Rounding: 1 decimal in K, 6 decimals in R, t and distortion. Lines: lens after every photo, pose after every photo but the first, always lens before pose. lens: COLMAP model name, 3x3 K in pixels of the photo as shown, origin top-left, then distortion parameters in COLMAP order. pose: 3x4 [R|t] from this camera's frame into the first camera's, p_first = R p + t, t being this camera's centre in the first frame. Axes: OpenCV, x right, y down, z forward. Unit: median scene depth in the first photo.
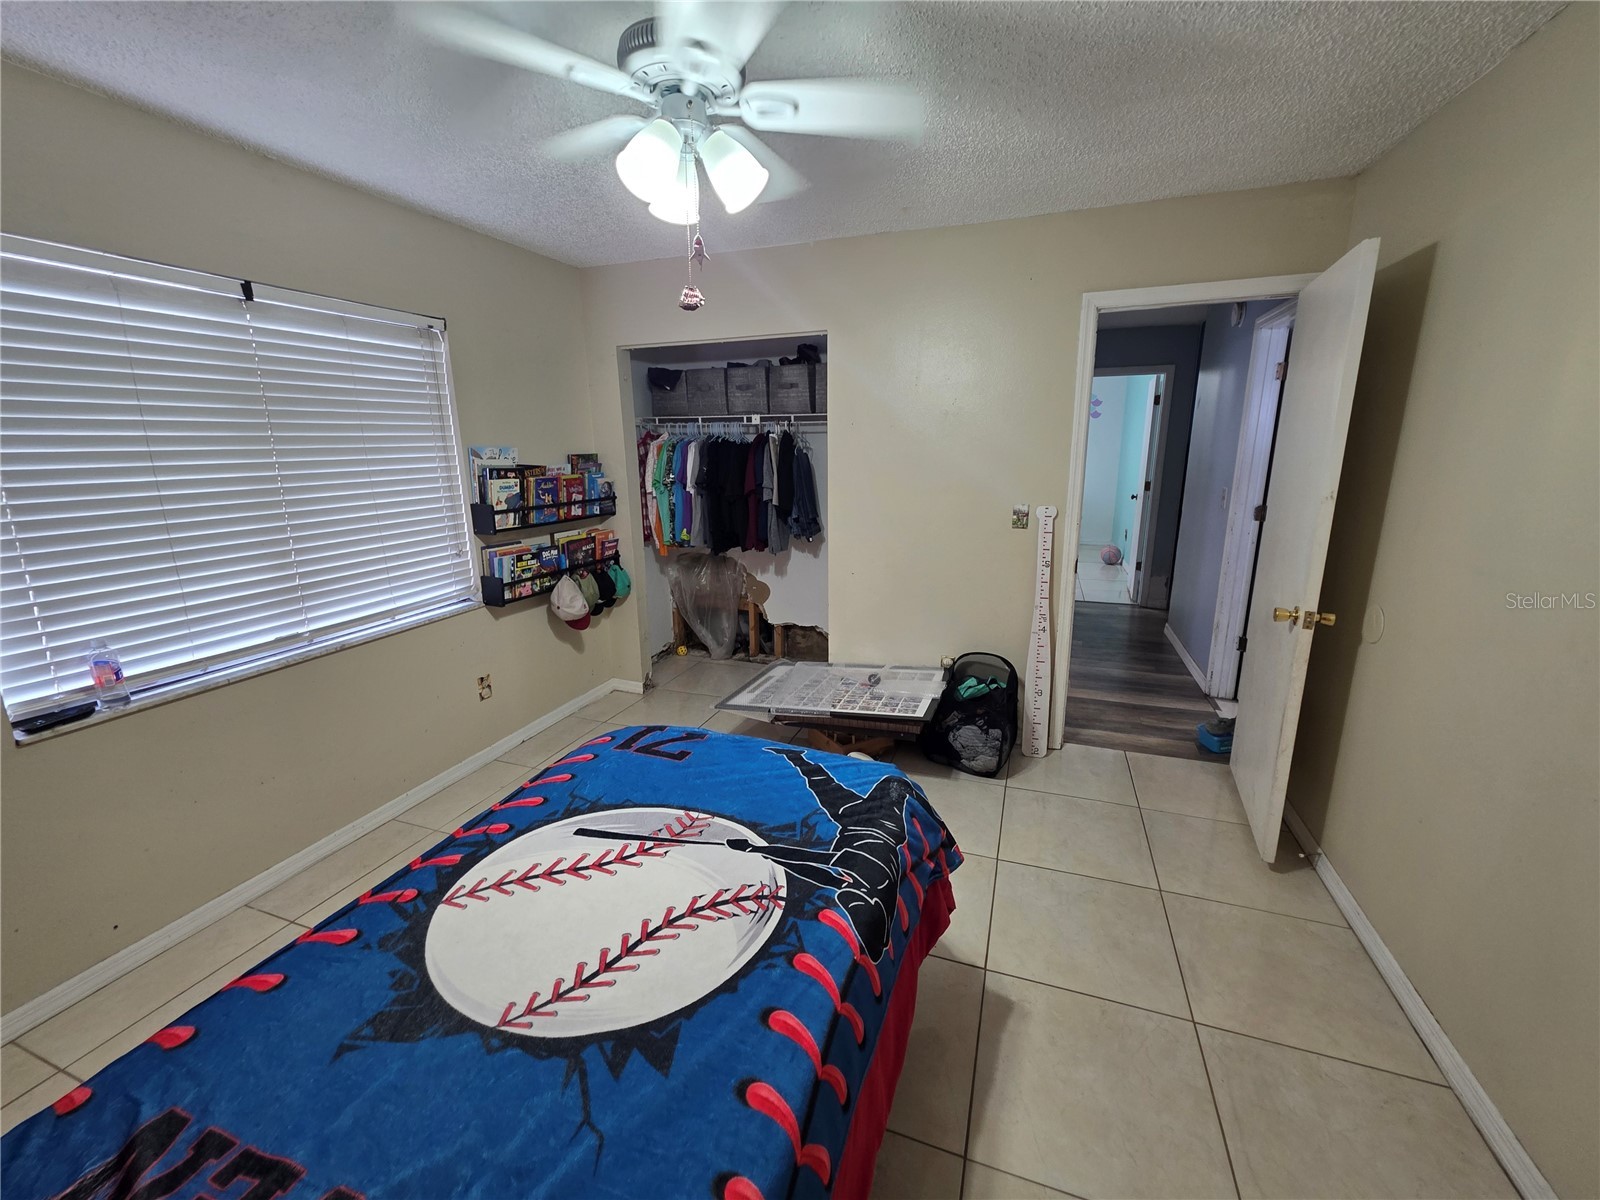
lens RADIAL K [[638.7, 0, 814.0], [0, 638.7, 598.6], [0, 0, 1]] dist [0.004041, -0.000386]
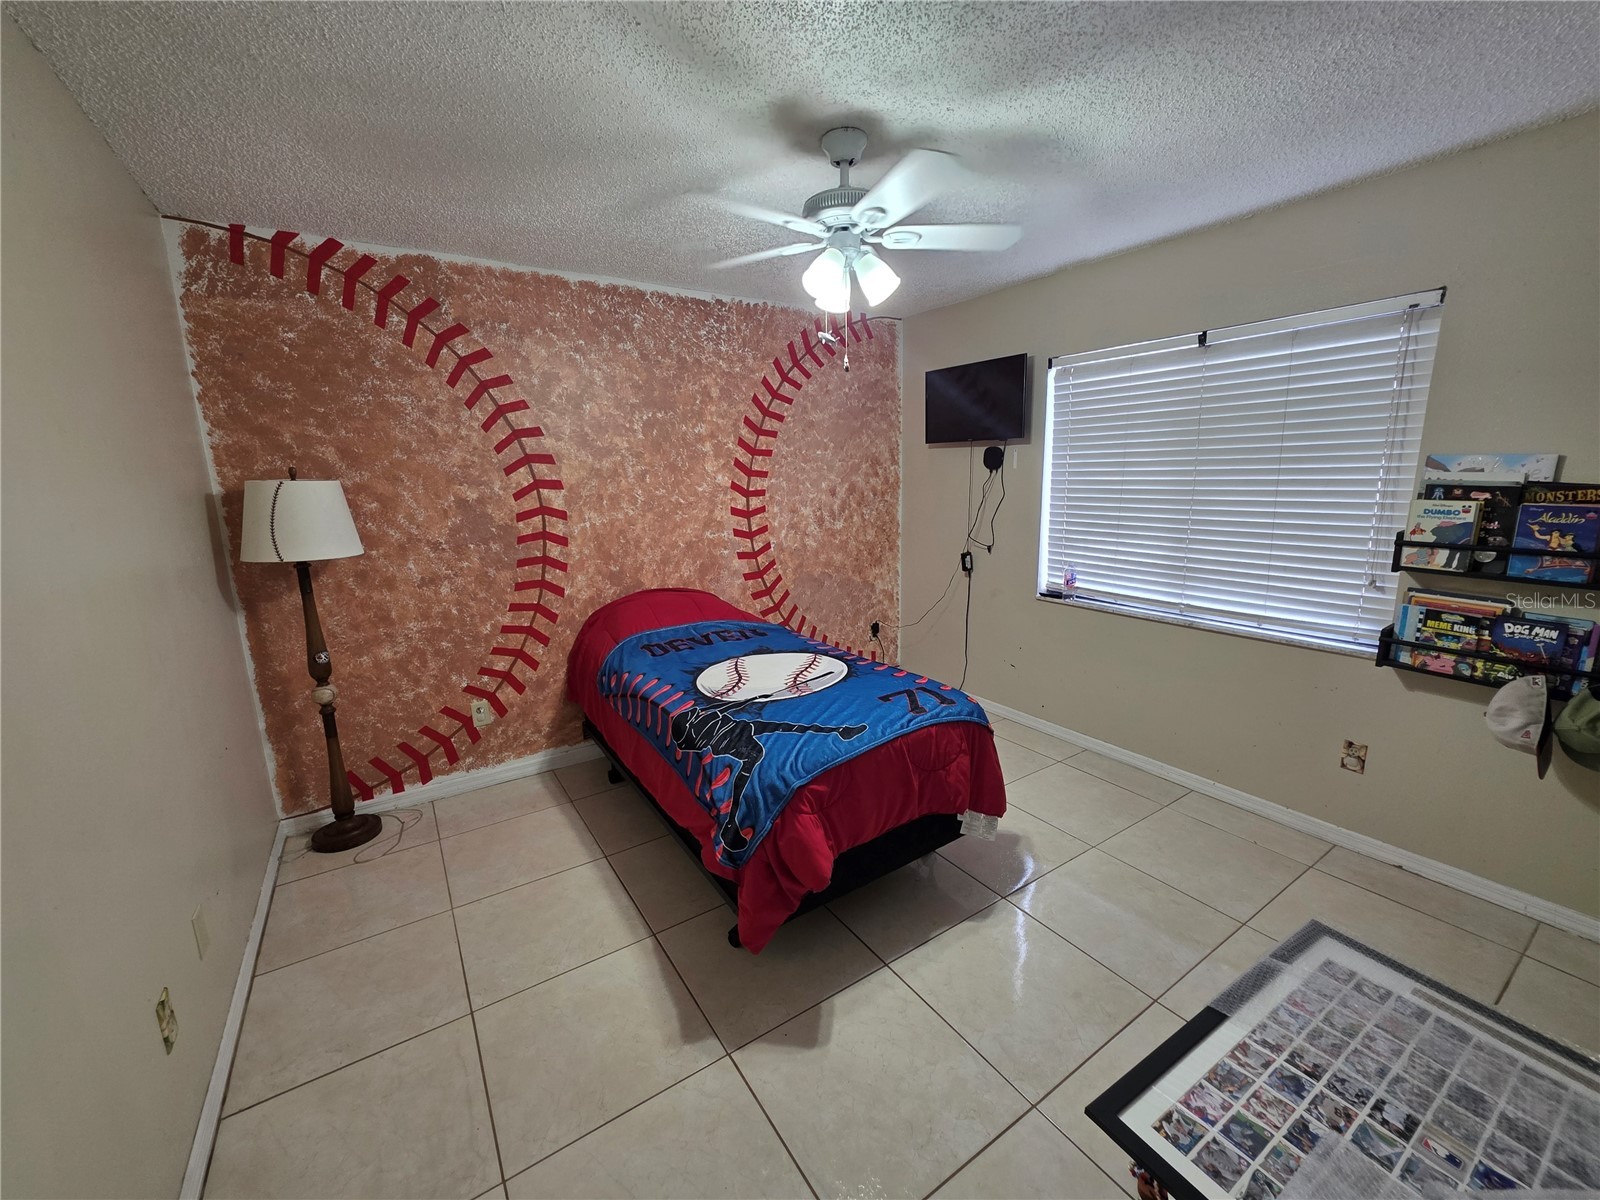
lens RADIAL K [[638.7, 0, 804.3], [0, 638.7, 600.7], [0, 0, 1]] dist [0.004041, -0.000386]
pose [[-0.603156, 0.181833, -0.776621, 0.652103], [-0.167243, 0.923194, 0.346039, -0.273719], [0.779893, 0.338600, -0.526420, 1.116664]]
